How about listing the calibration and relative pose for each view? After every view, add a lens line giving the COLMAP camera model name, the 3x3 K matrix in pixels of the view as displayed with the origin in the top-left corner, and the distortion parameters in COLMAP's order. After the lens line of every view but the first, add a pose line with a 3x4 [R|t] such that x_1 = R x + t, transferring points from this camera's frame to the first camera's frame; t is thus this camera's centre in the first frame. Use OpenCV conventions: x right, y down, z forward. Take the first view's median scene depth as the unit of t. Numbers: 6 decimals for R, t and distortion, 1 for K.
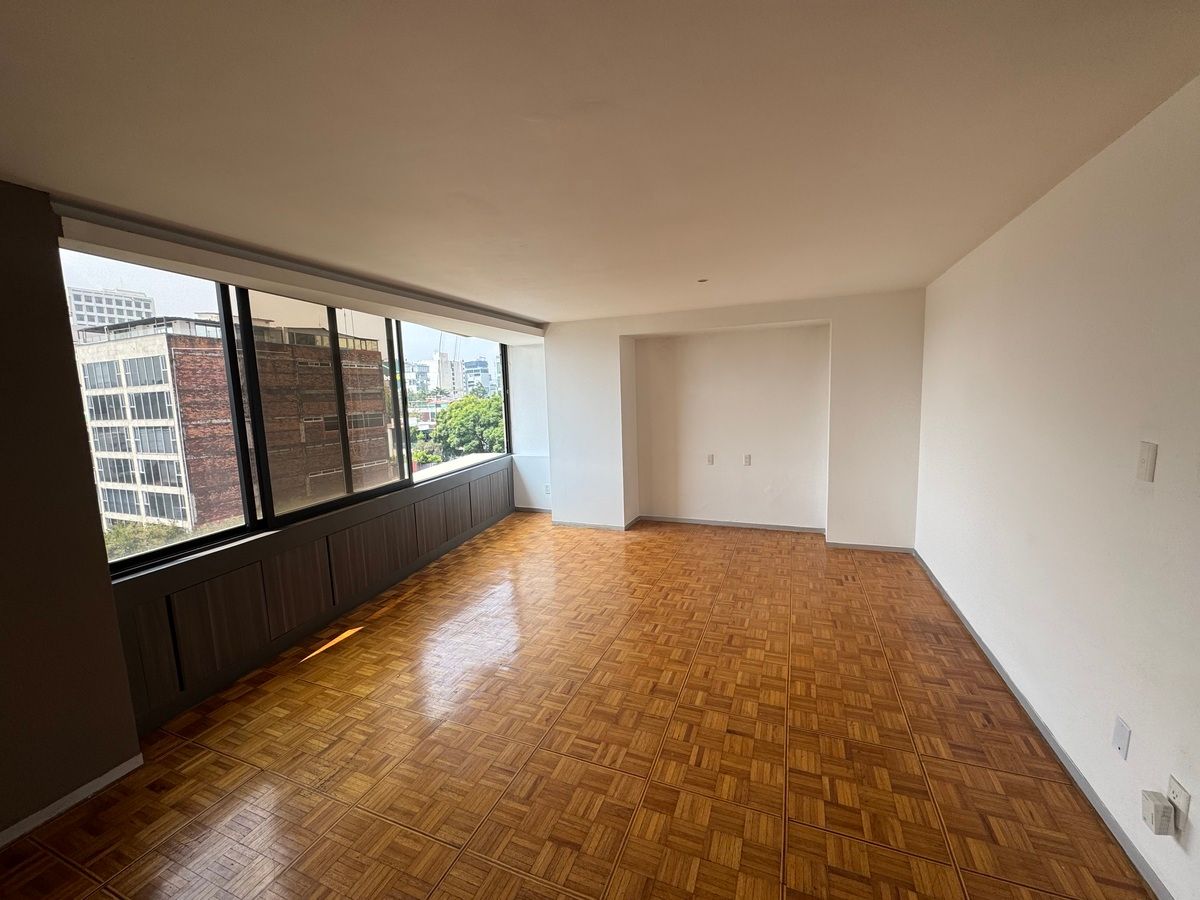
lens RADIAL K [[476.0, 0, 592.8], [0, 476.0, 448.1], [0, 0, 1]] dist [-0.002037, -0.000047]
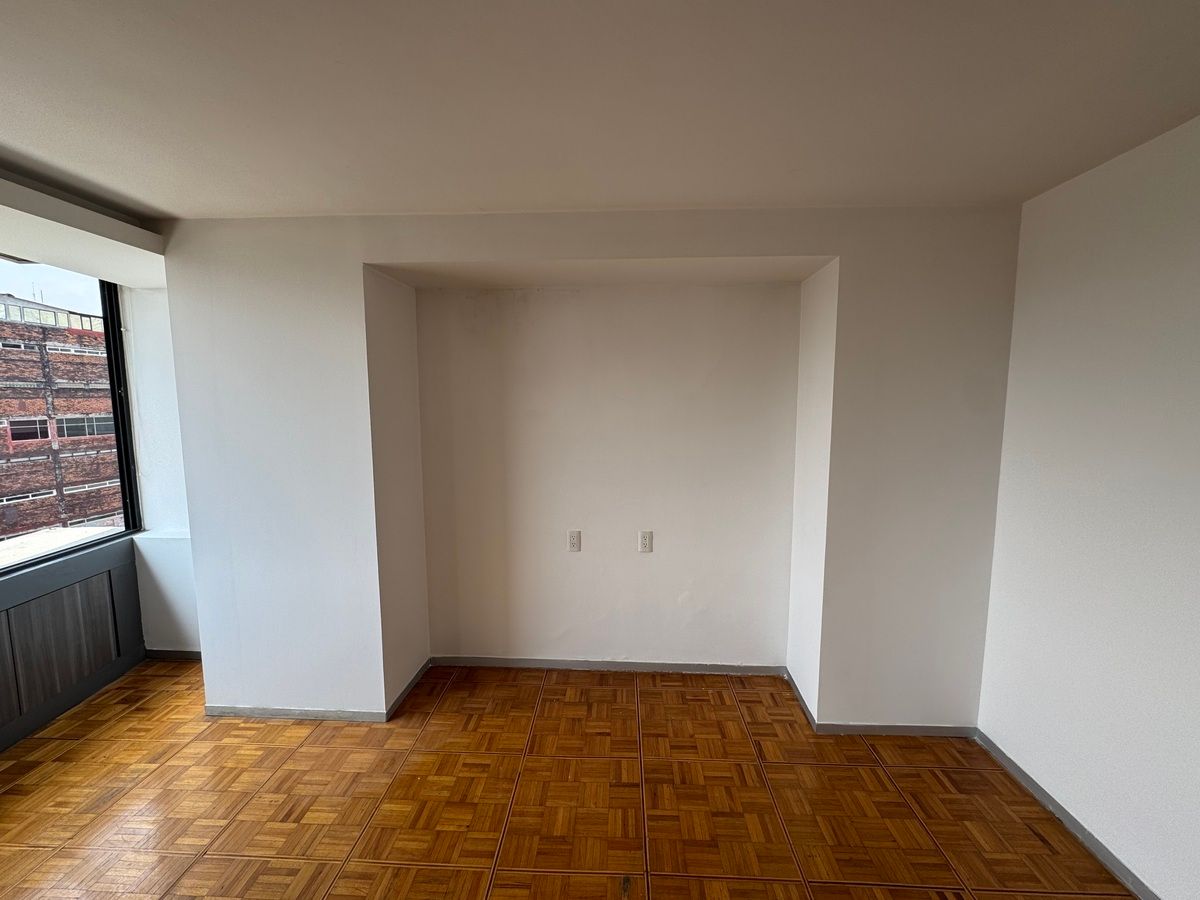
lens RADIAL K [[476.0, 0, 602.0], [0, 476.0, 441.3], [0, 0, 1]] dist [-0.002037, -0.000047]
pose [[0.937879, -0.002048, 0.346957, 0.101028], [0.012108, 0.999567, -0.026830, -0.066394], [-0.346752, 0.029364, 0.937497, 0.518414]]
